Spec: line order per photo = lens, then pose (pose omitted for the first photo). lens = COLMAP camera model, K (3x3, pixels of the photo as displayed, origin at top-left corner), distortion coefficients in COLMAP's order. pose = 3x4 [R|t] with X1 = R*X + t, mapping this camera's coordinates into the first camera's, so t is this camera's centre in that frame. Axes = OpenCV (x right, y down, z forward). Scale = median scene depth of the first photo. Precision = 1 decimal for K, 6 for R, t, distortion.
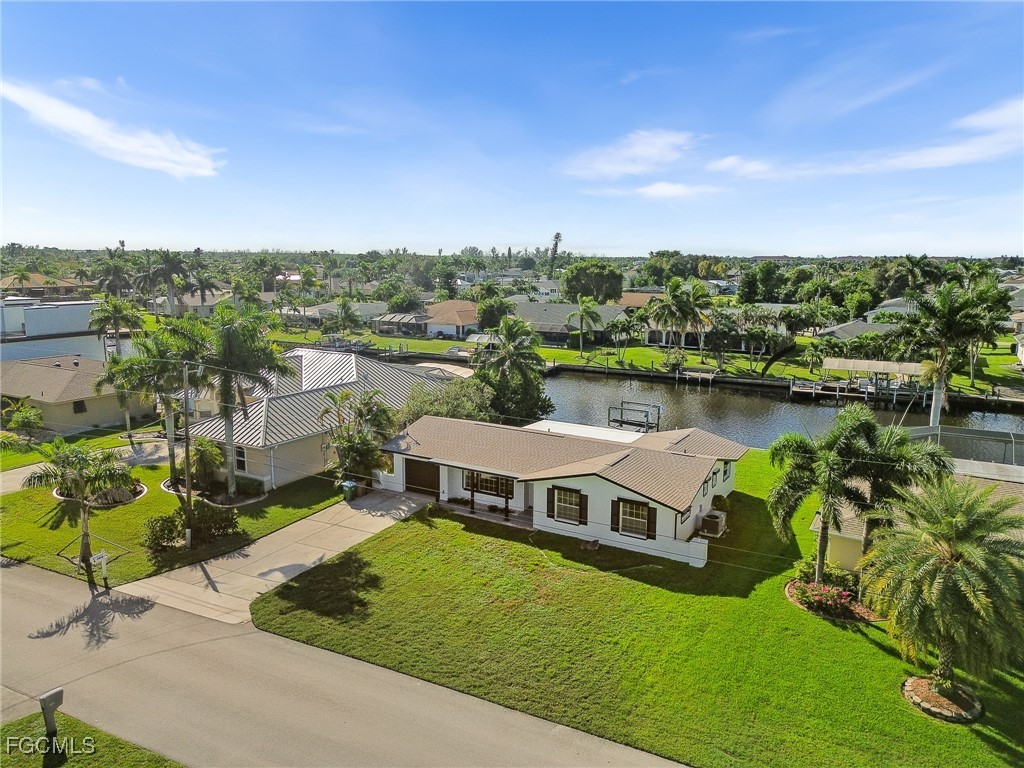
lens RADIAL K [[728.0, 0, 513.7], [0, 728.0, 387.2], [0, 0, 1]] dist [0.052149, -0.040854]
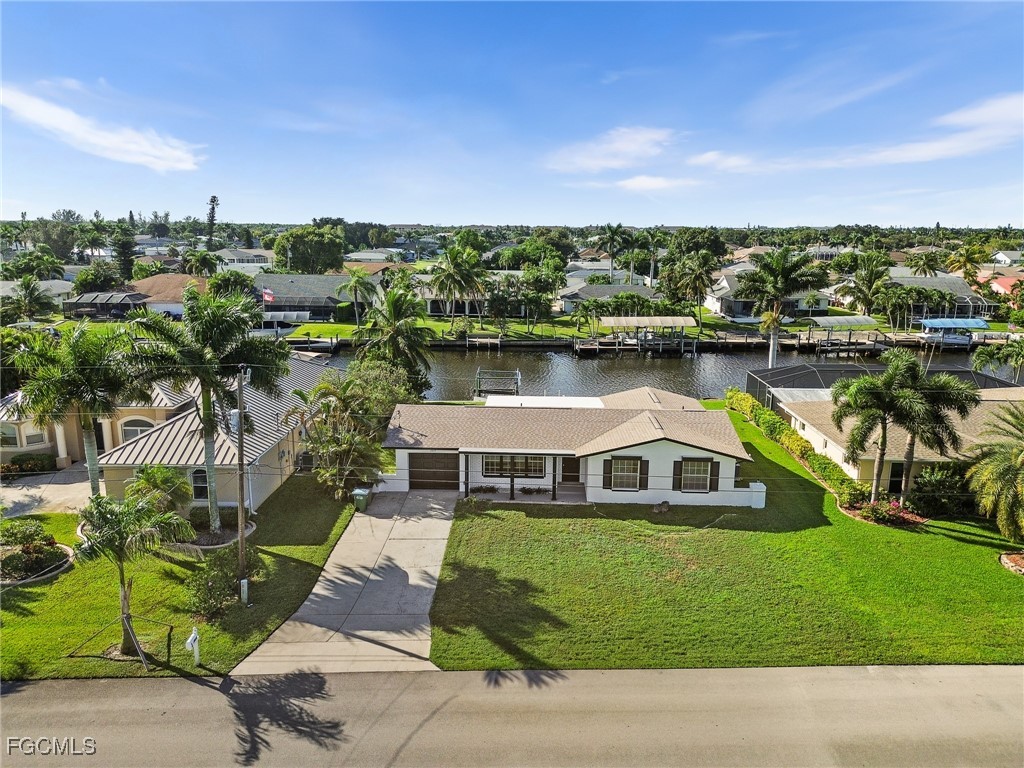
lens RADIAL K [[728.0, 0, 512.5], [0, 728.0, 379.4], [0, 0, 1]] dist [0.052149, -0.040854]
pose [[0.879307, -0.097882, 0.466088, -0.459364], [0.082519, 0.995162, 0.053314, -0.031403], [-0.469052, -0.008418, 0.883130, 0.154836]]
